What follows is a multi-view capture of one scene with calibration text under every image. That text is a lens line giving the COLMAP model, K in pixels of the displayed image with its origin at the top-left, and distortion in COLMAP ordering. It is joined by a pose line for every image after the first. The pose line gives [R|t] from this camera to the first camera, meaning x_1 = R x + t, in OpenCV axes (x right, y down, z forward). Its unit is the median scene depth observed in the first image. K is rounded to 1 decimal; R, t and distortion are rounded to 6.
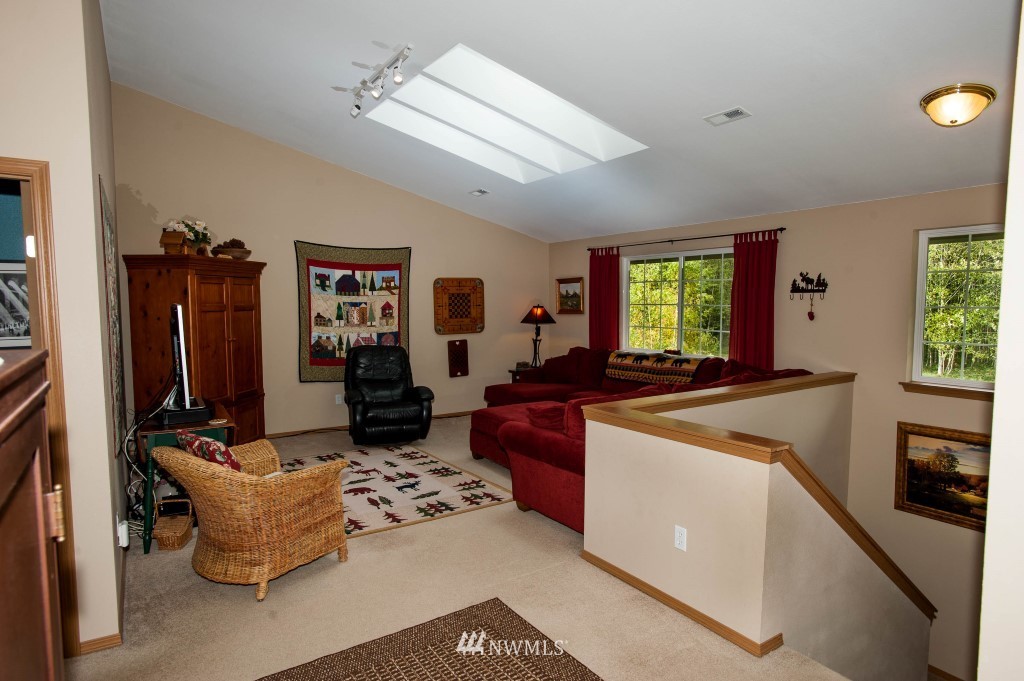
lens RADIAL K [[582.7, 0, 512.0], [0, 582.7, 340.5], [0, 0, 1]] dist [-0.033706, 0.001038]
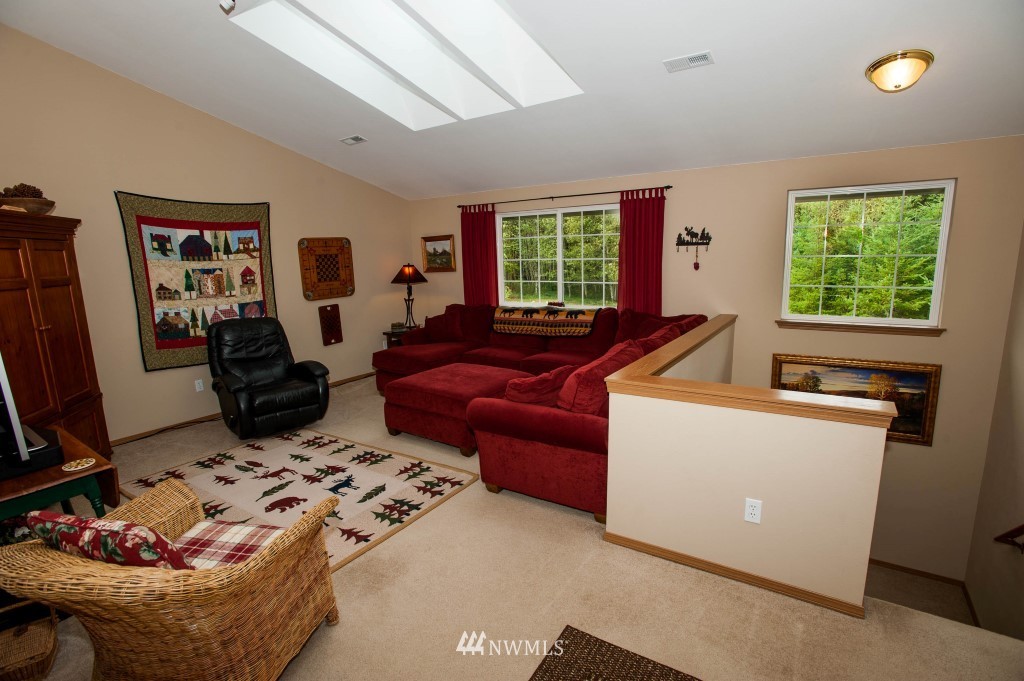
lens RADIAL K [[493.3, 0, 512.0], [0, 493.3, 340.5], [0, 0, 1]] dist [-0.062306, 0.025001]
pose [[0.921275, -0.090074, 0.378337, -0.162858], [0.052738, 0.992758, 0.107934, -0.017810], [-0.385319, -0.079484, 0.919354, 0.218143]]
